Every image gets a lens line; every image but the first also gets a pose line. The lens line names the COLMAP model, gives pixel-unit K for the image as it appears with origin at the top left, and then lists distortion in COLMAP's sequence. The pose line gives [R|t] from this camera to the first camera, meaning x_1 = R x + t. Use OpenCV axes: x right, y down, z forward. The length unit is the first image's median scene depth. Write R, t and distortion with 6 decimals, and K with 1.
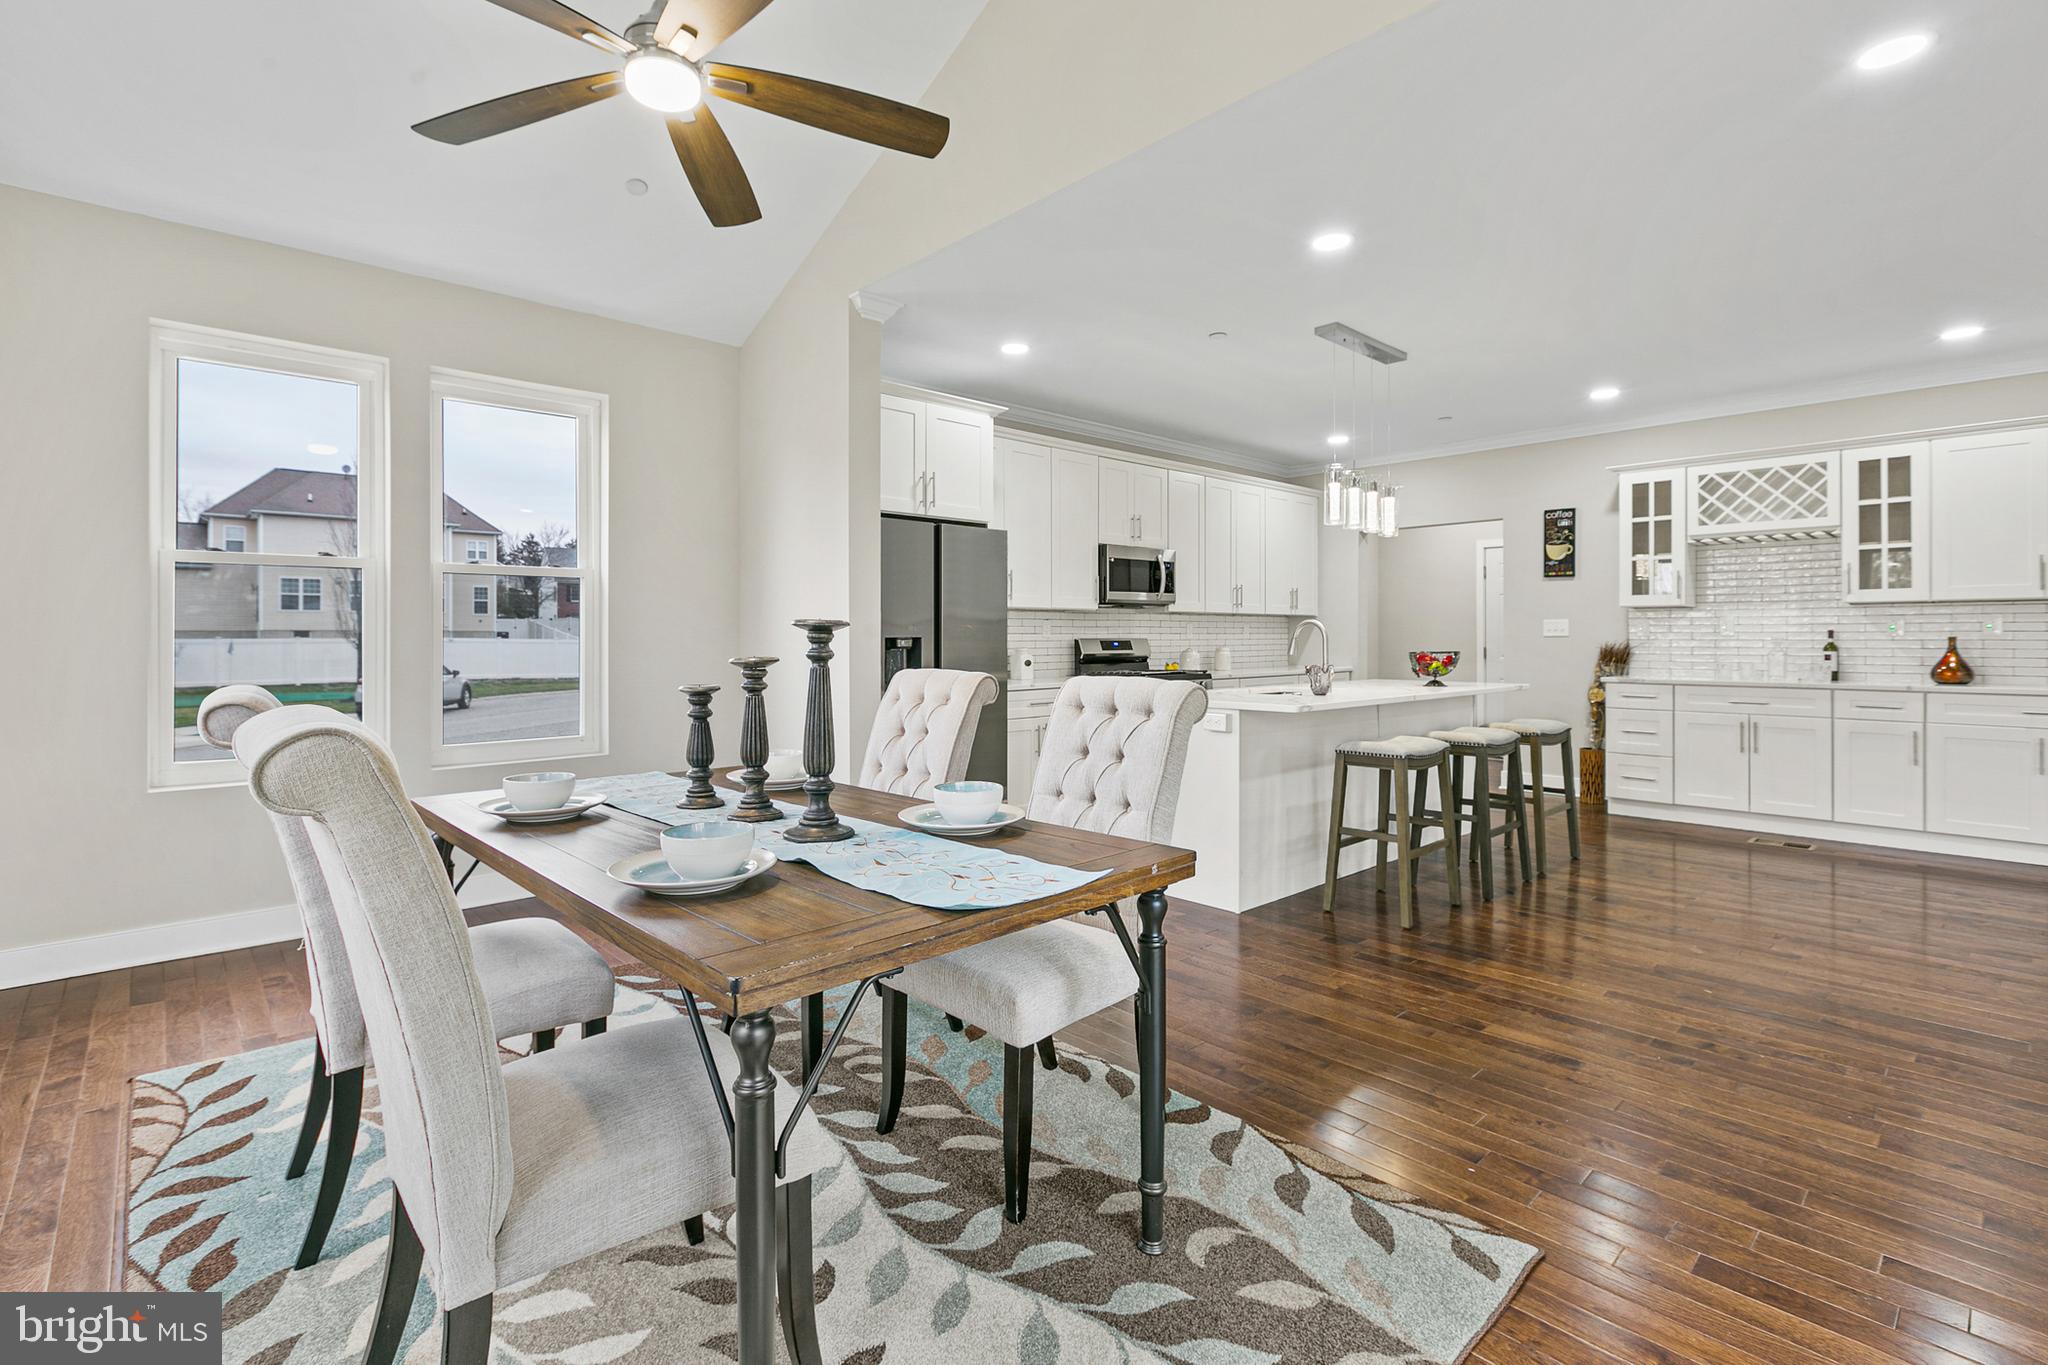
lens RADIAL K [[937.3, 0, 1014.1], [0, 937.3, 640.5], [0, 0, 1]] dist [0.002715, 0.000182]
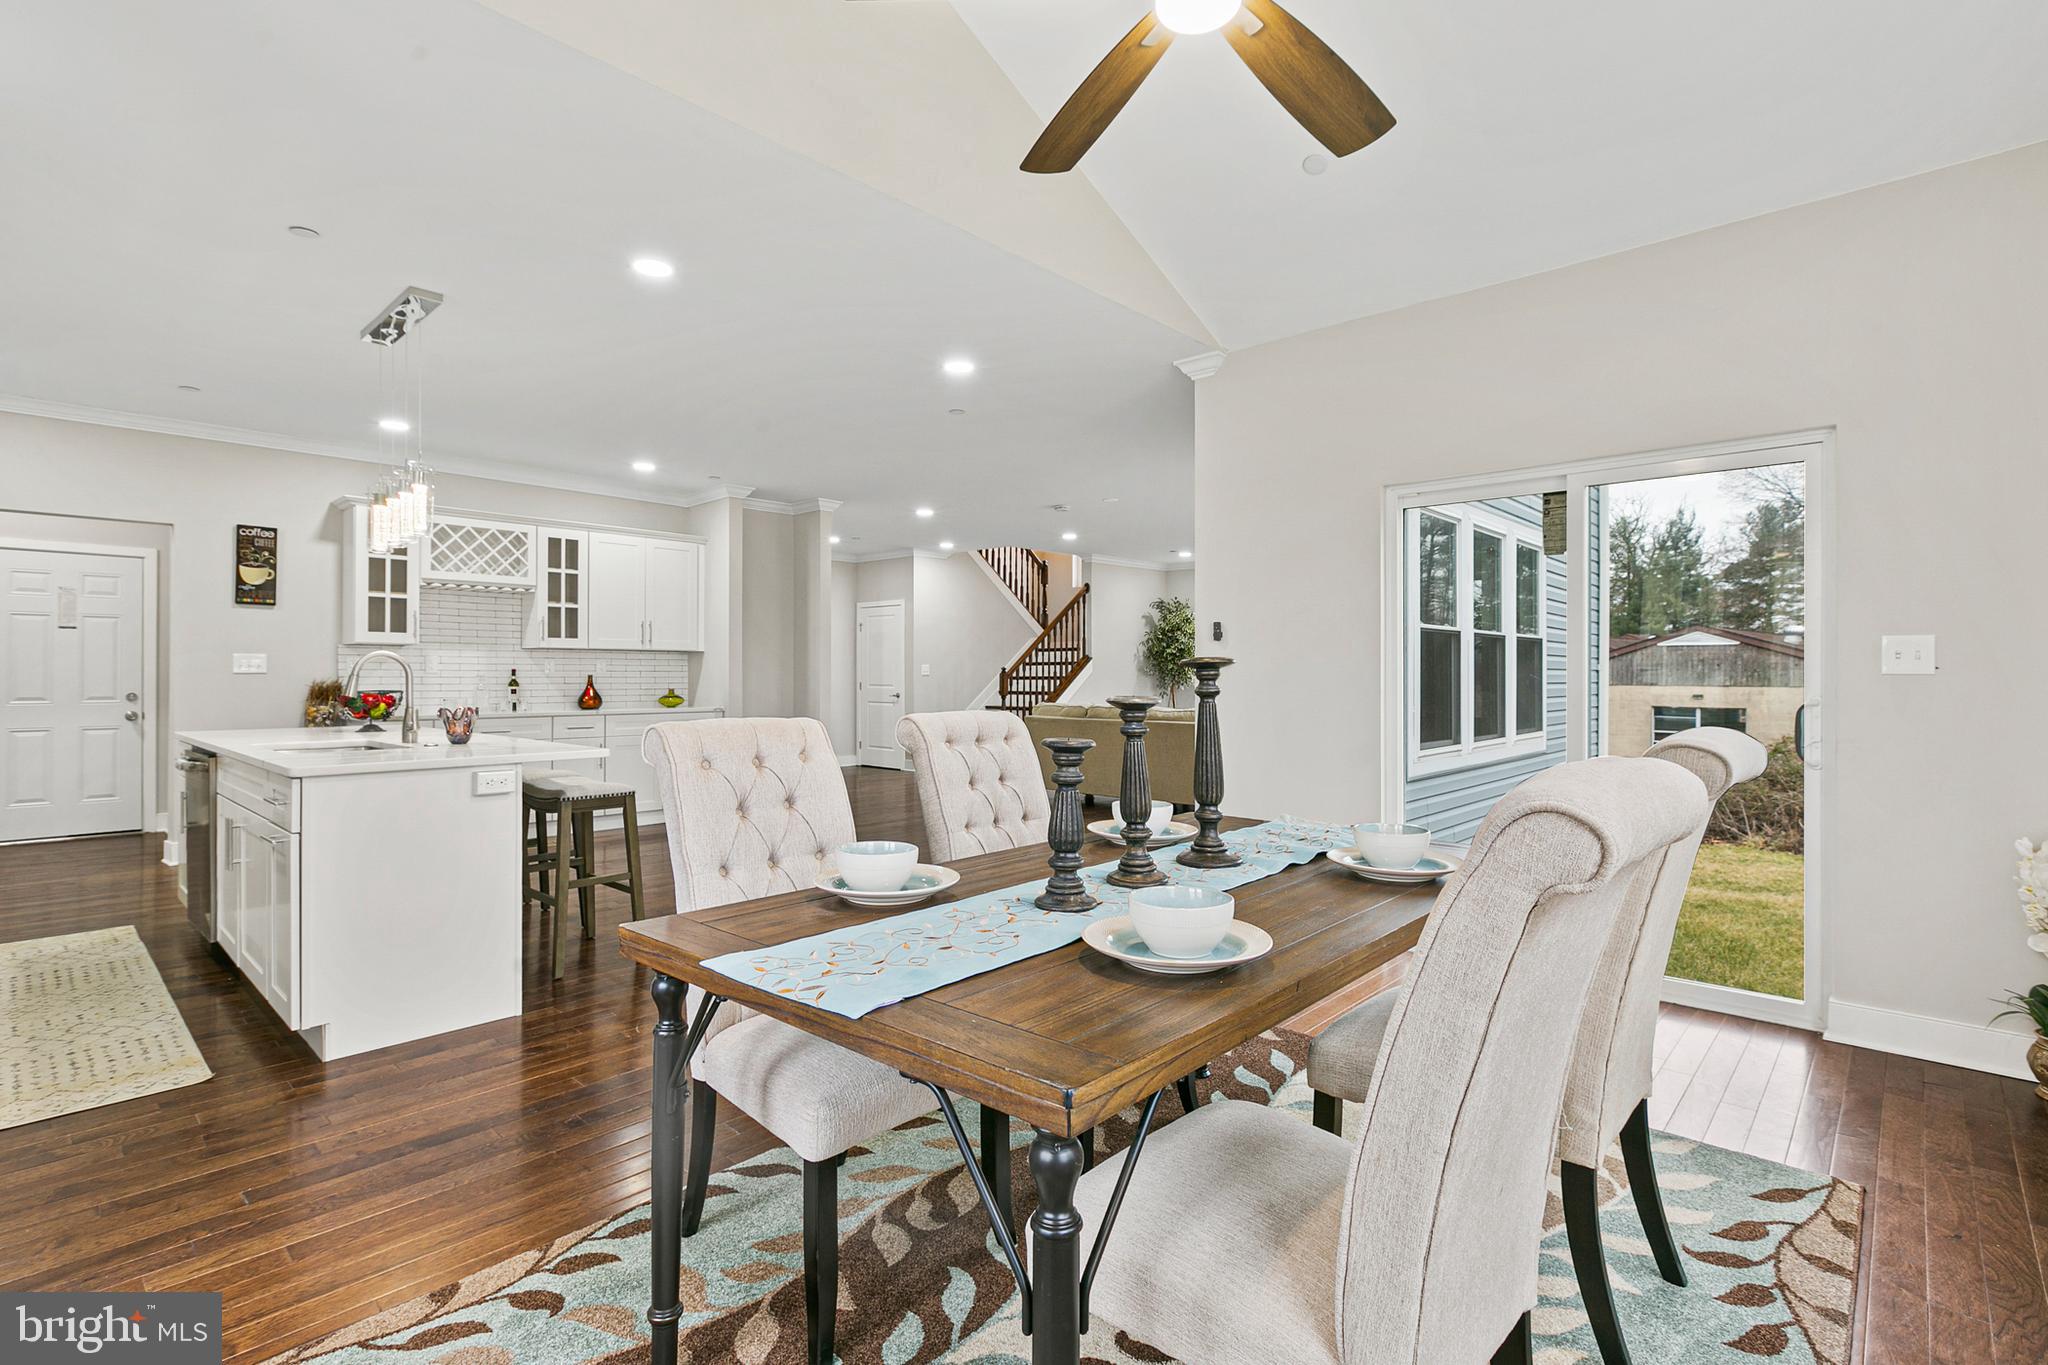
lens RADIAL K [[956.3, 0, 1016.1], [0, 956.3, 670.0], [0, 0, 1]] dist [0.001108, 0.000128]
pose [[-0.070095, 0.007210, 0.997514, -0.430207], [0.000608, 0.999974, -0.007185, -0.000533], [-0.997540, 0.000103, -0.070097, 0.445415]]
